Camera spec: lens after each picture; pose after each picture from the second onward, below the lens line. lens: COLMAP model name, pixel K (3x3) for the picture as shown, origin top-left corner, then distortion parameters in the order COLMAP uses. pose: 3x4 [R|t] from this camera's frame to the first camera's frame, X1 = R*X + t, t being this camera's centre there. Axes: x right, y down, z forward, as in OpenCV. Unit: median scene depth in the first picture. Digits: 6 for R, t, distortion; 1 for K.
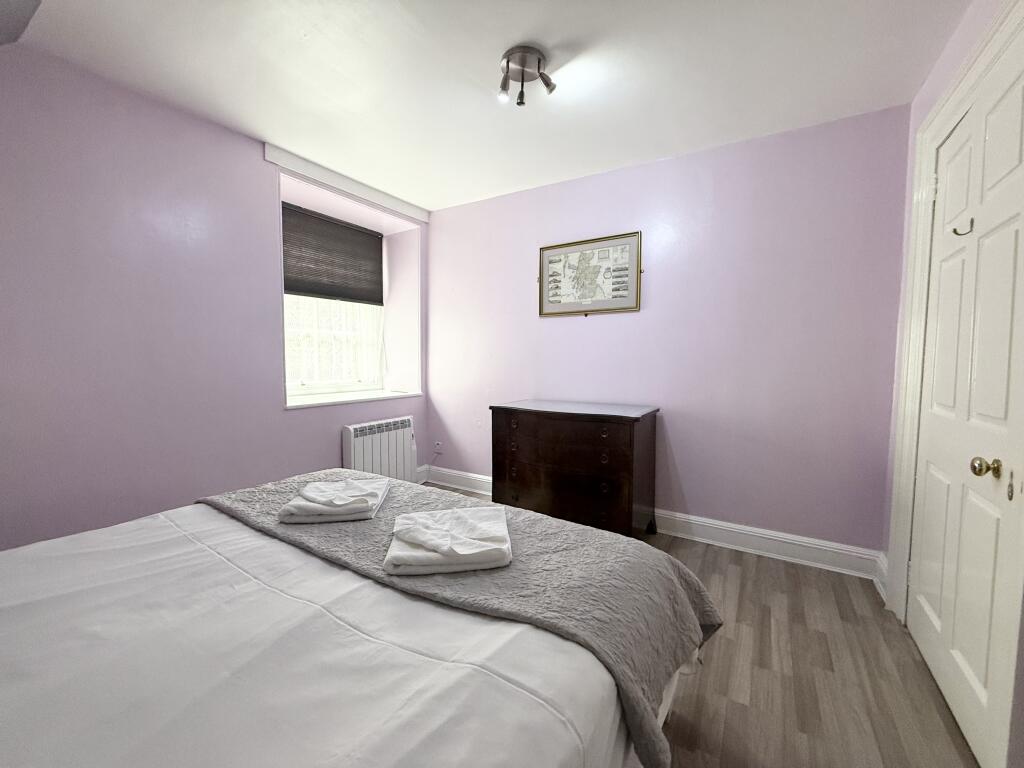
lens RADIAL K [[408.3, 0, 512.0], [0, 408.3, 384.0], [0, 0, 1]] dist [0.008900, 0.000058]
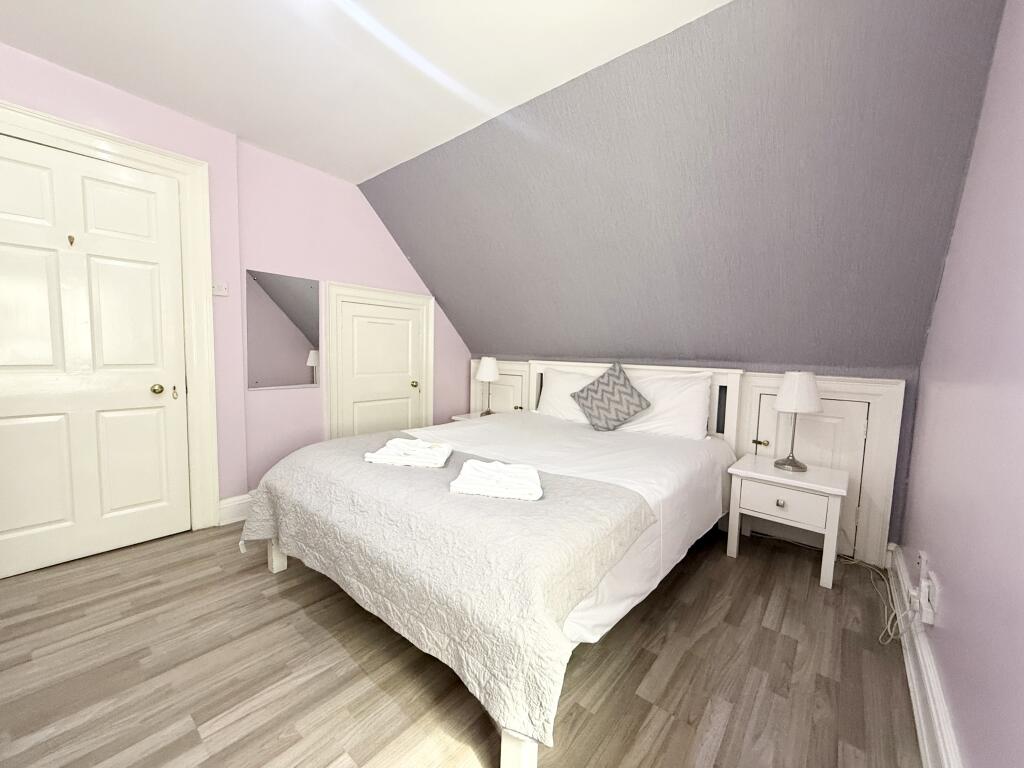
lens RADIAL K [[408.3, 0, 512.0], [0, 408.3, 384.0], [0, 0, 1]] dist [0.008900, 0.000058]
pose [[-0.992342, -0.047003, 0.114224, -0.280593], [-0.029871, 0.988639, 0.147313, -0.059332], [-0.119851, 0.142772, -0.982472, 1.008039]]
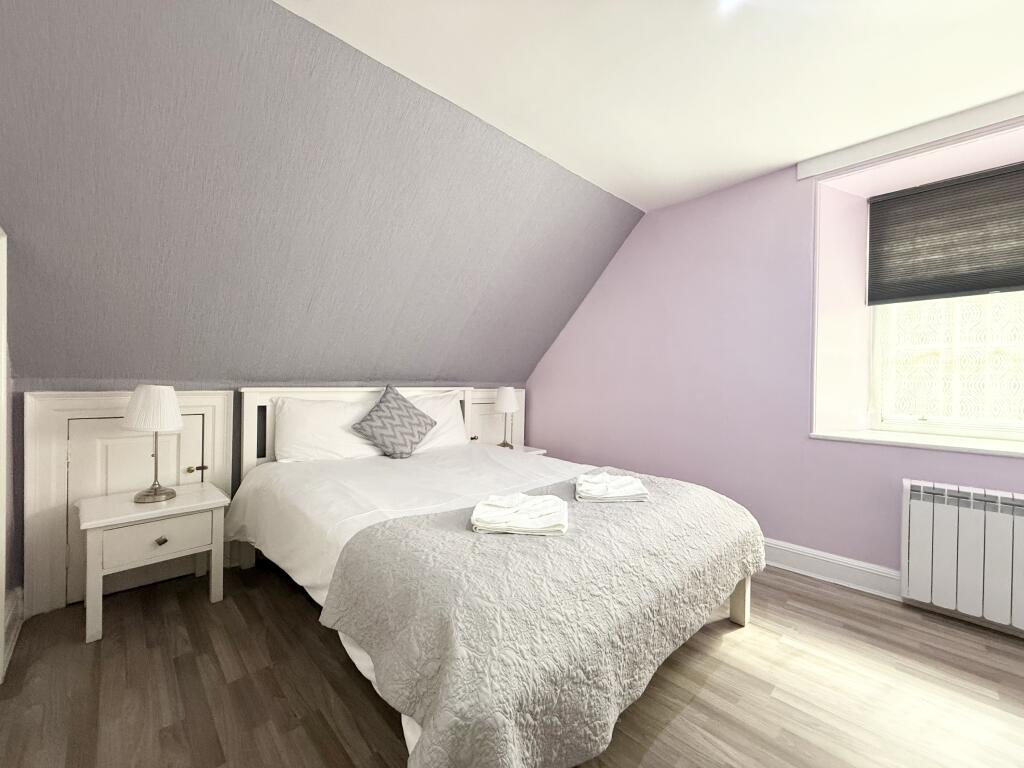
lens RADIAL K [[410.6, 0, 512.0], [0, 410.6, 384.0], [0, 0, 1]] dist [0.032368, 0.000065]
pose [[-0.210585, -0.003737, -0.977568, 0.439292], [-0.082353, 0.996506, 0.013931, -0.013539], [0.974101, 0.083439, -0.210157, 0.487877]]
